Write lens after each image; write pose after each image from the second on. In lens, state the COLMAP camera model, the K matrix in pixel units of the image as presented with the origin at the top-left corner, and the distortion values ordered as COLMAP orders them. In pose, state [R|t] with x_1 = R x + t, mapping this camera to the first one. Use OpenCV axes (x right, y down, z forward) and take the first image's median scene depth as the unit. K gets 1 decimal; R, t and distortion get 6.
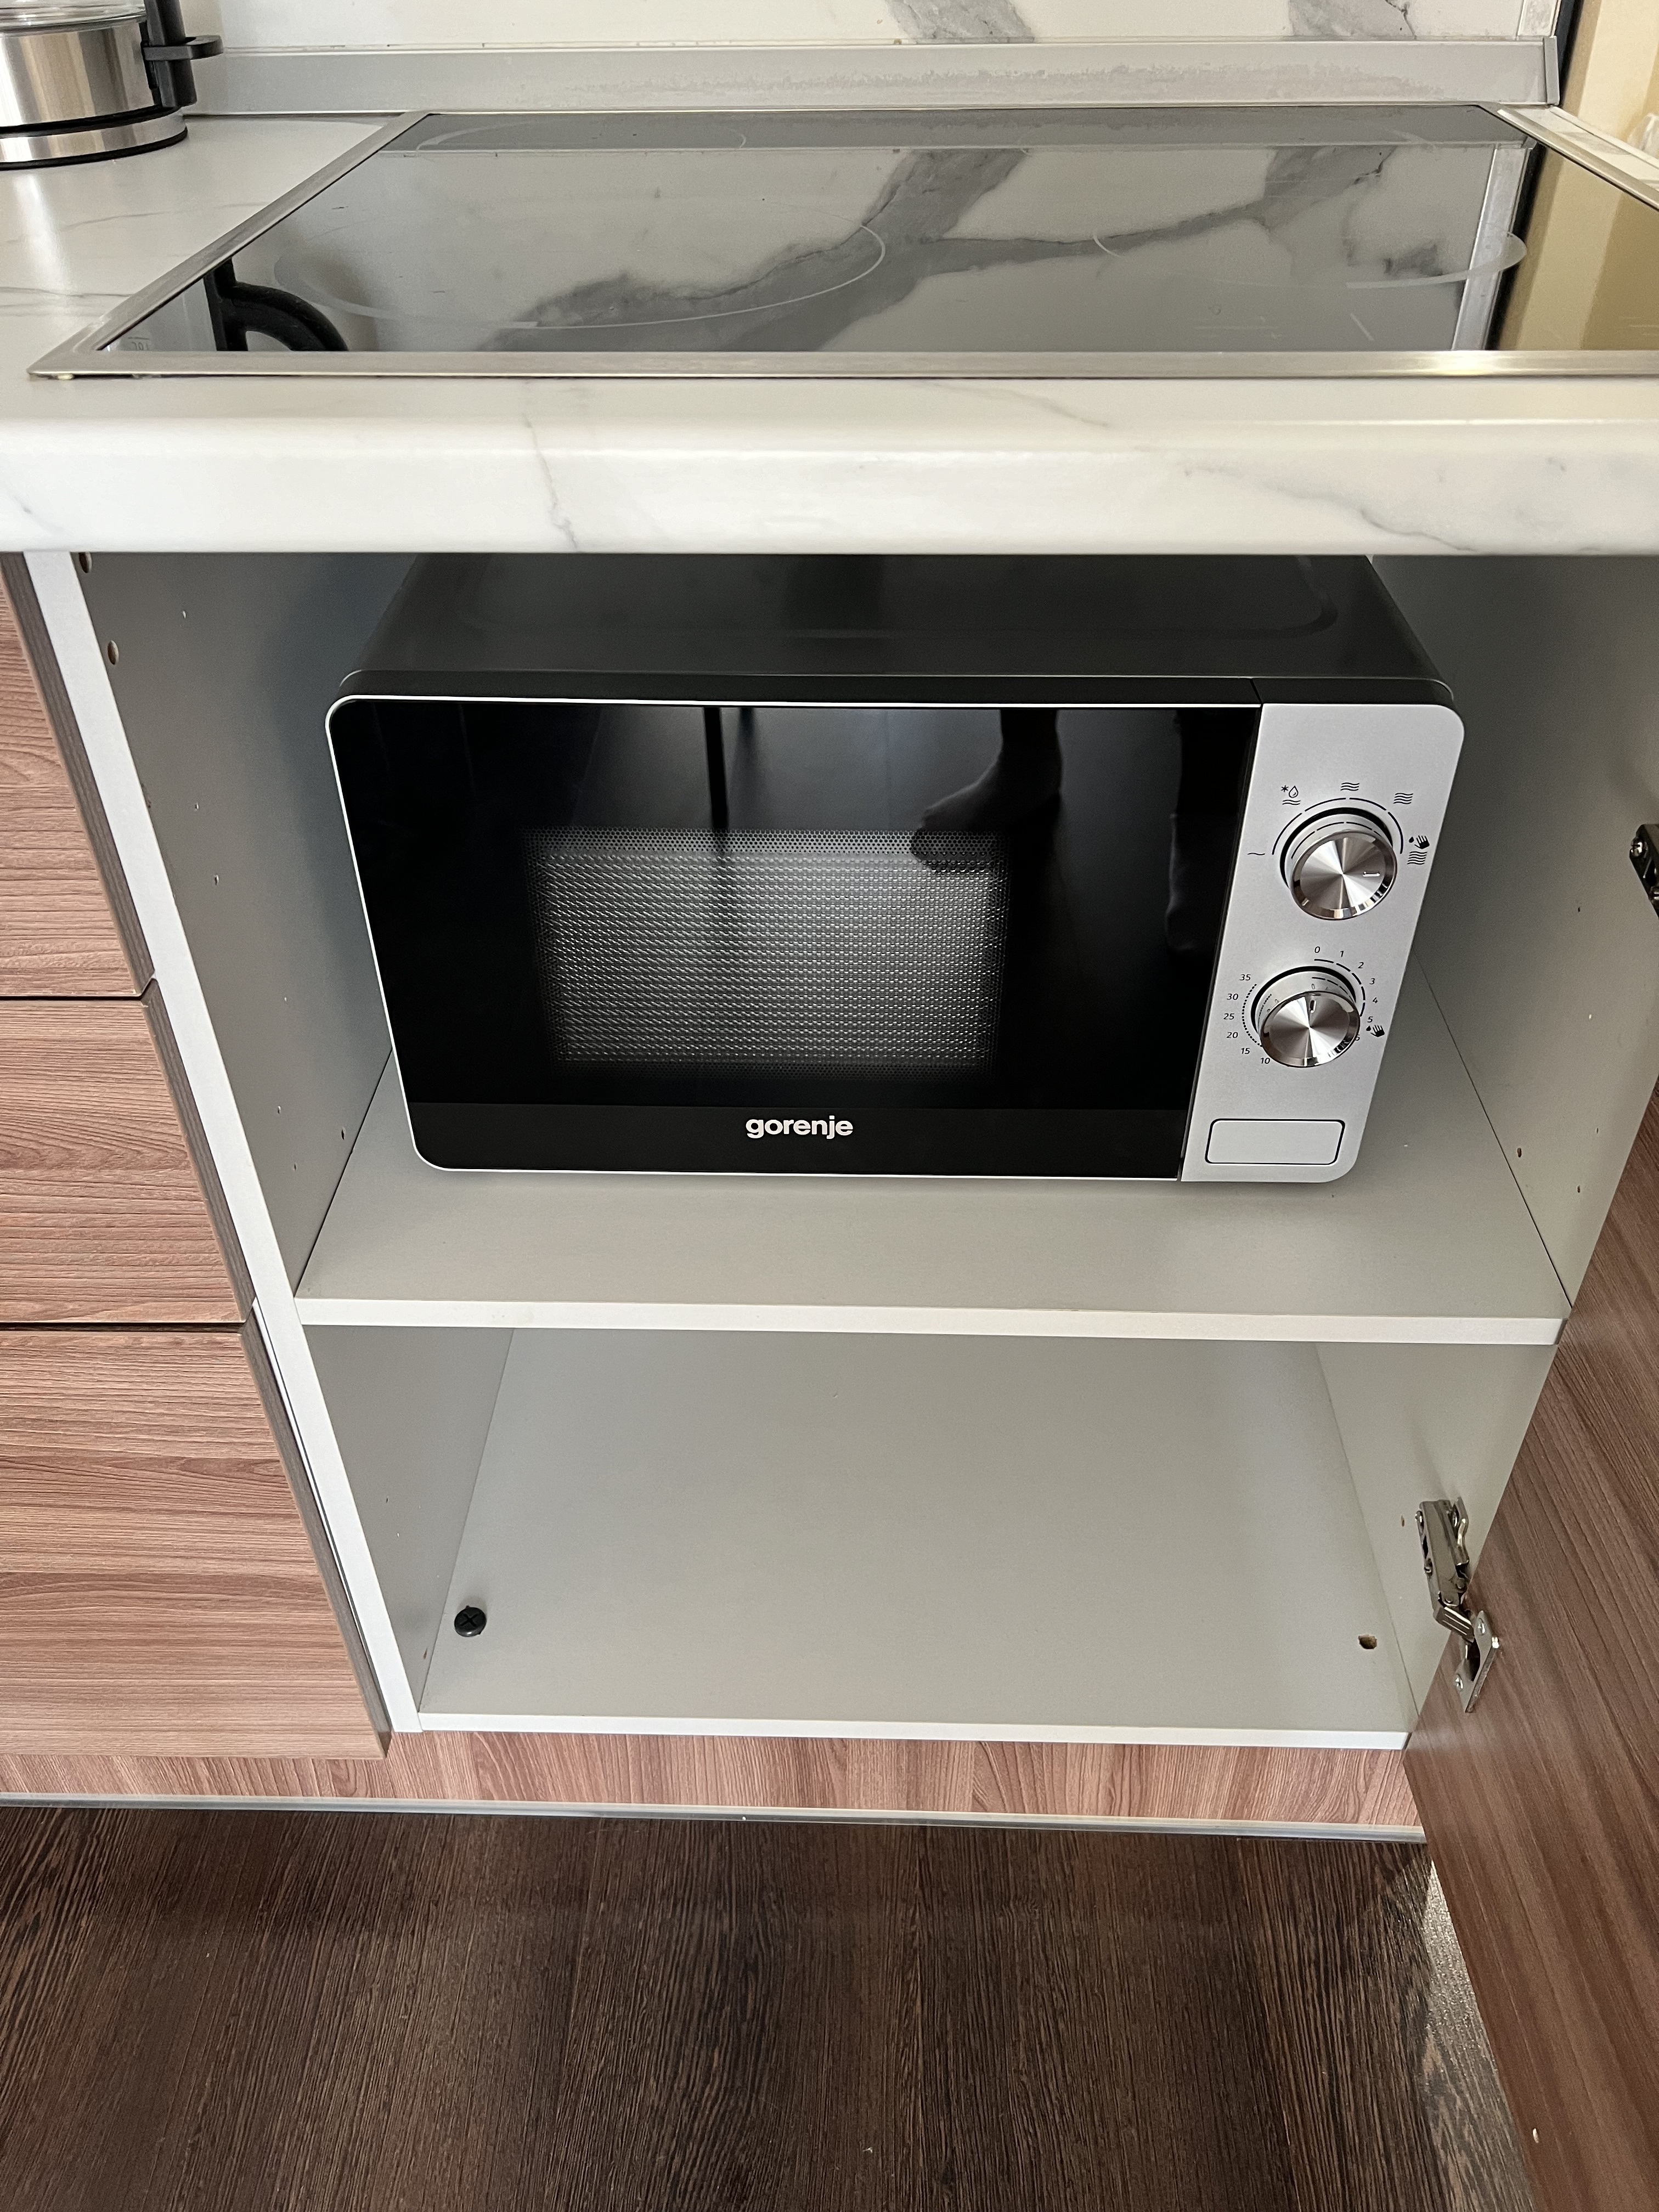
lens RADIAL K [[1655.2, 0, 825.9], [0, 1655.2, 1110.4], [0, 0, 1]] dist [0.050077, -0.060656]
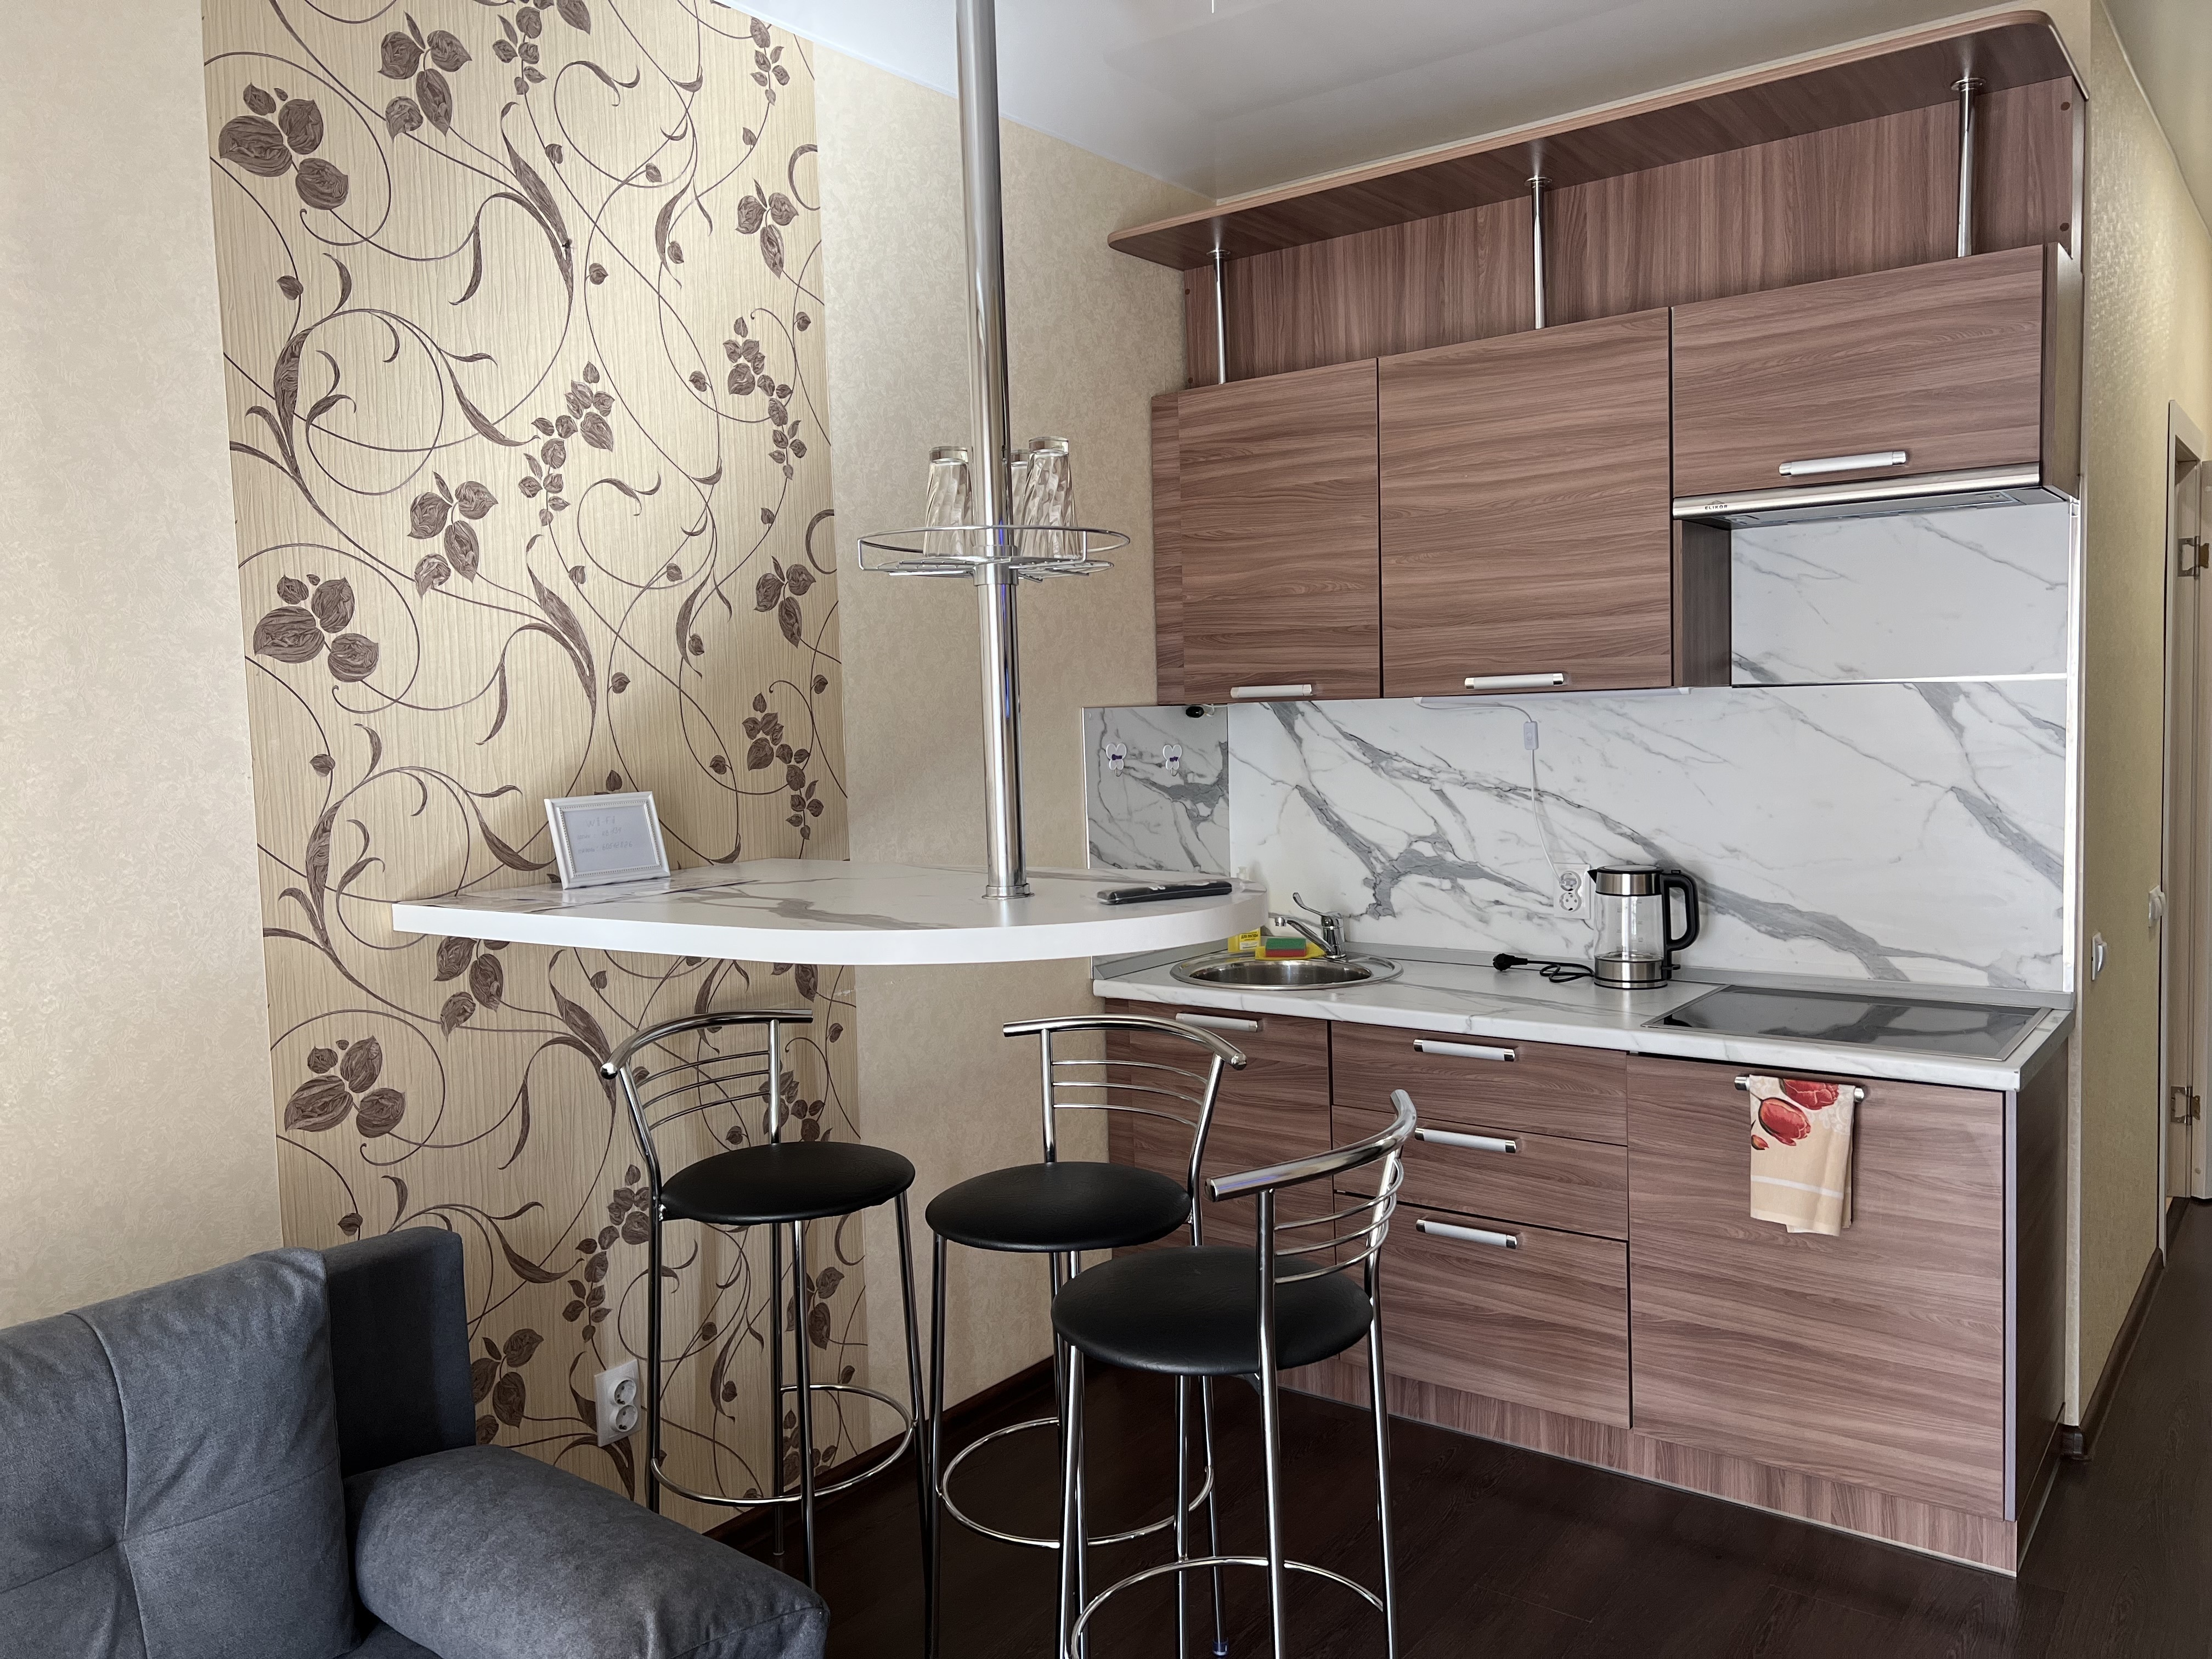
lens RADIAL K [[1655.2, 0, 1116.6], [0, 1655.2, 846.8], [0, 0, 1]] dist [0.050077, -0.060656]
pose [[0.816897, 0.029453, -0.576031, 0.795118], [-0.341107, 0.829999, -0.441302, 1.296702], [0.465108, 0.556987, 0.688070, -2.445515]]
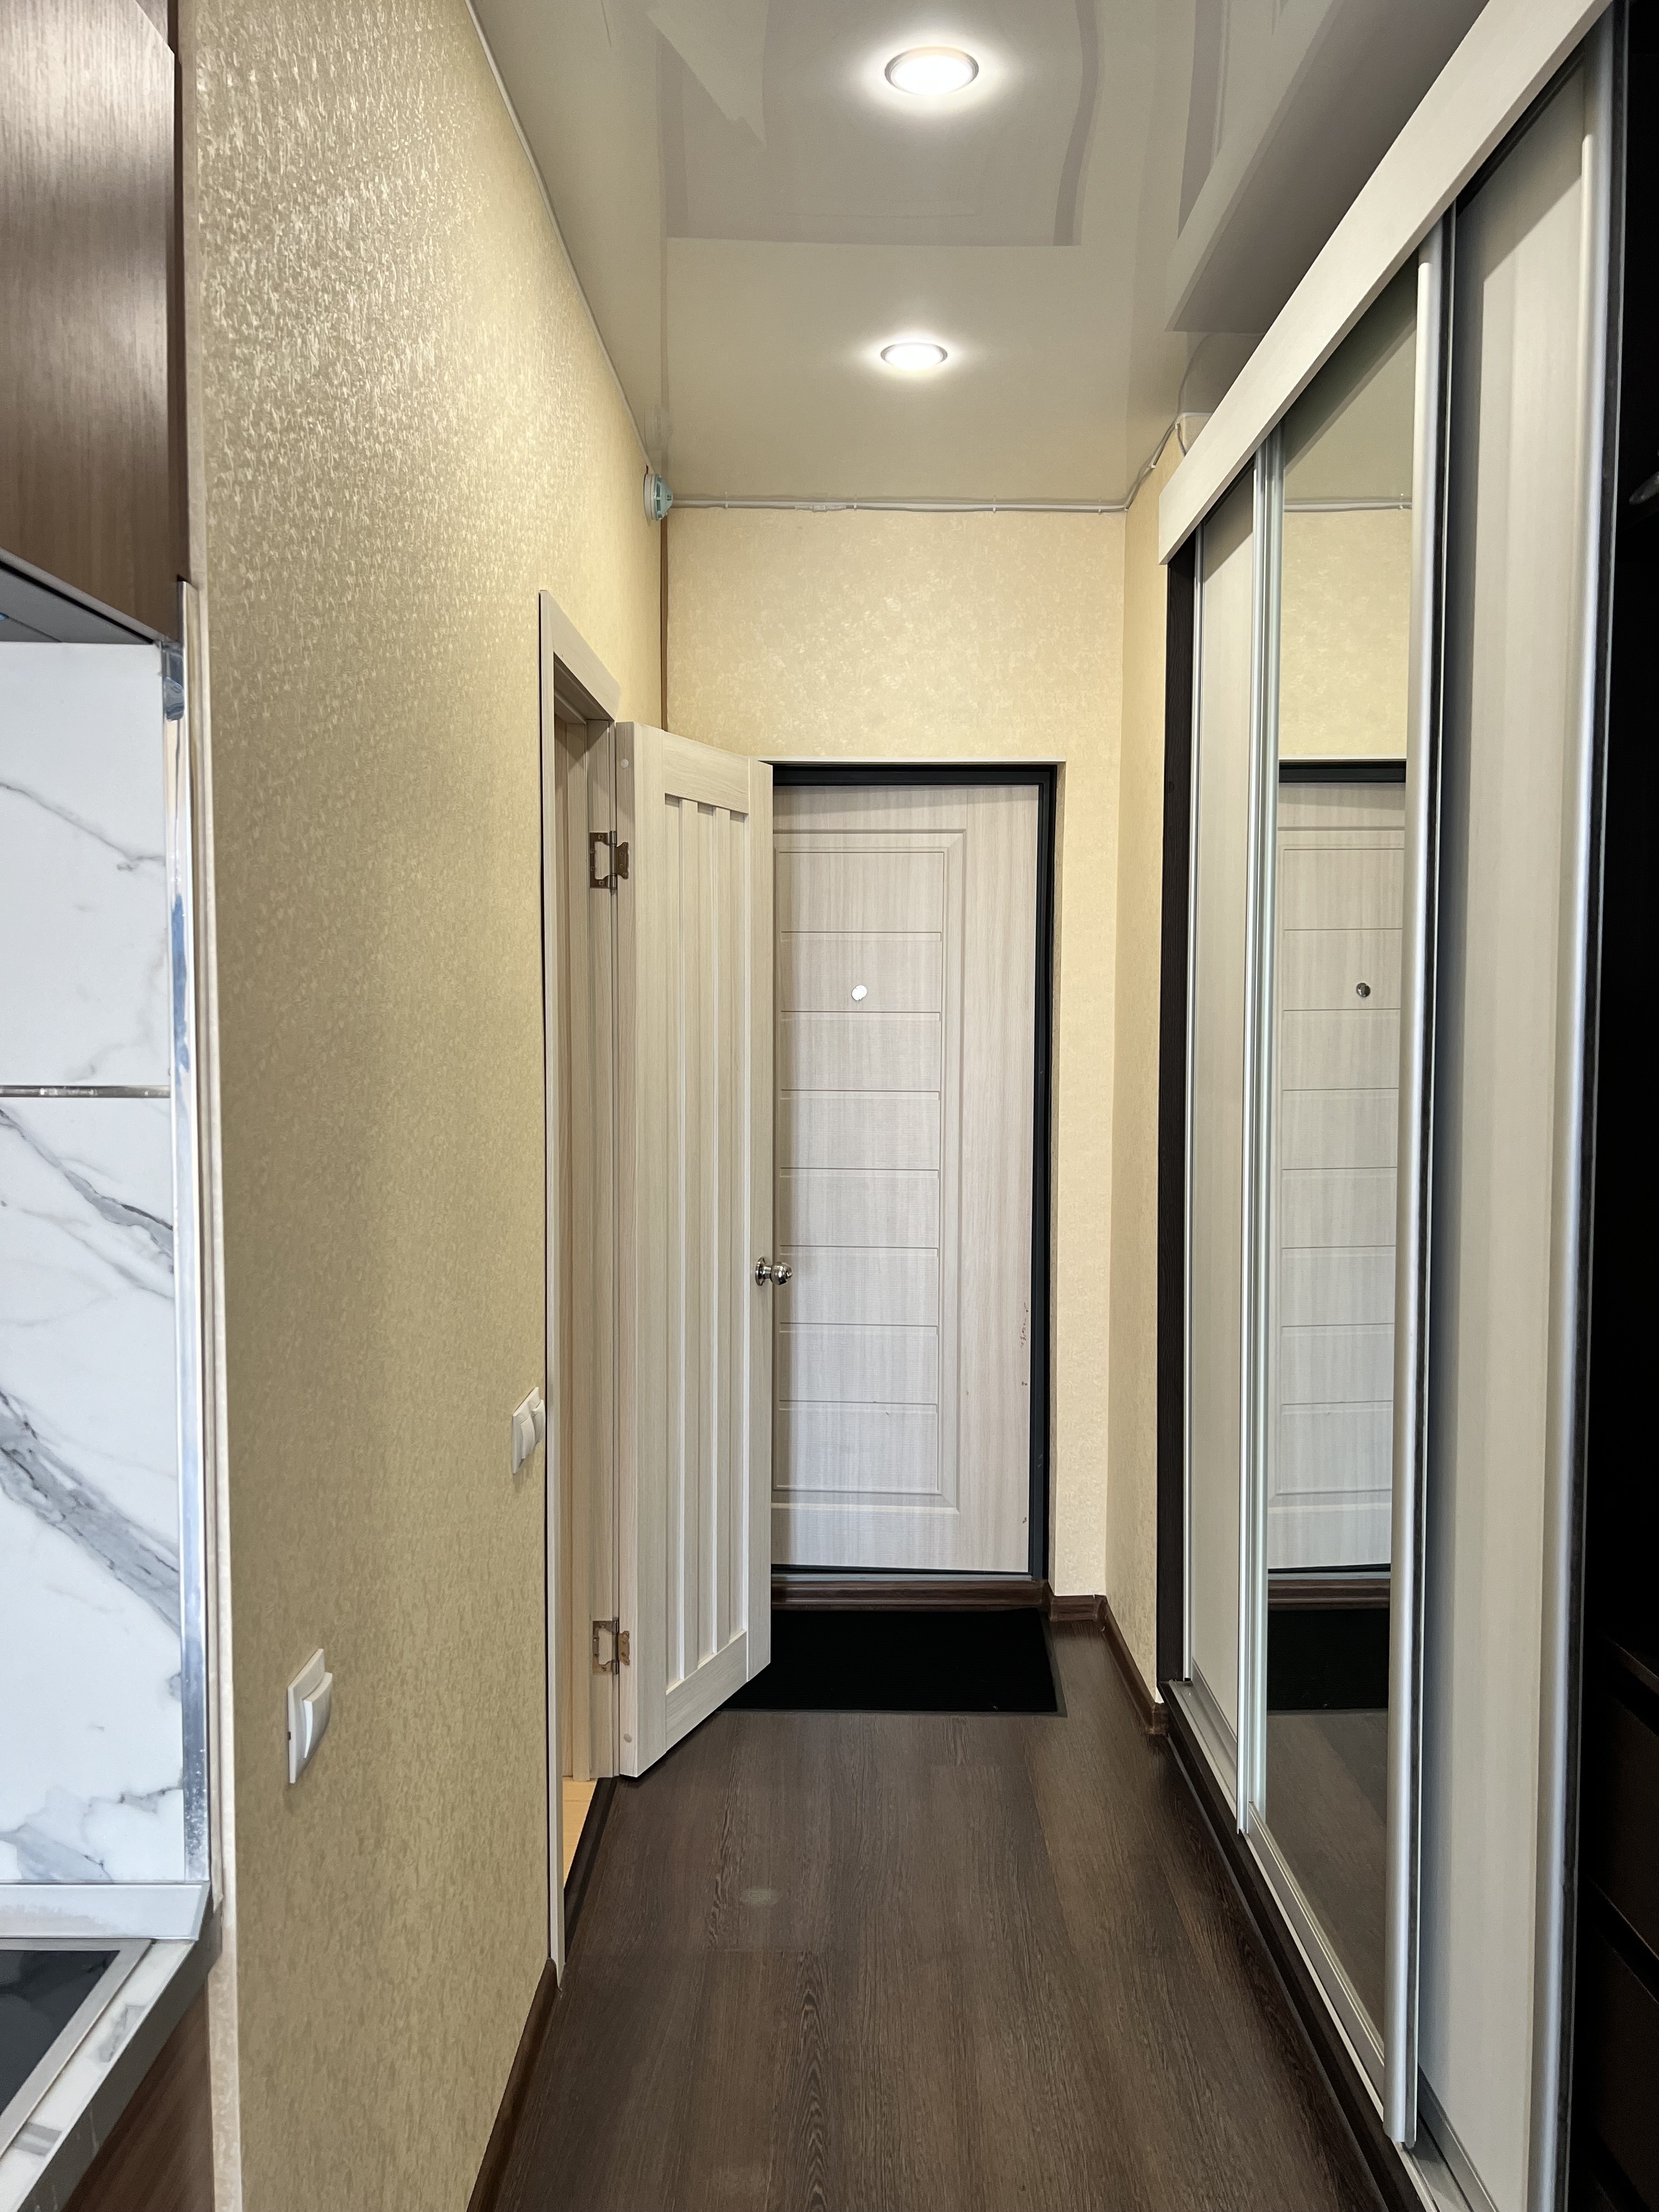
lens RADIAL K [[1655.2, 0, 830.4], [0, 1655.2, 1118.9], [0, 0, 1]] dist [0.050077, -0.060656]
pose [[0.999493, 0.016410, 0.027288, 0.896676], [0.001747, 0.827438, -0.561554, -0.388671], [-0.031794, 0.561317, 0.826990, -0.506365]]
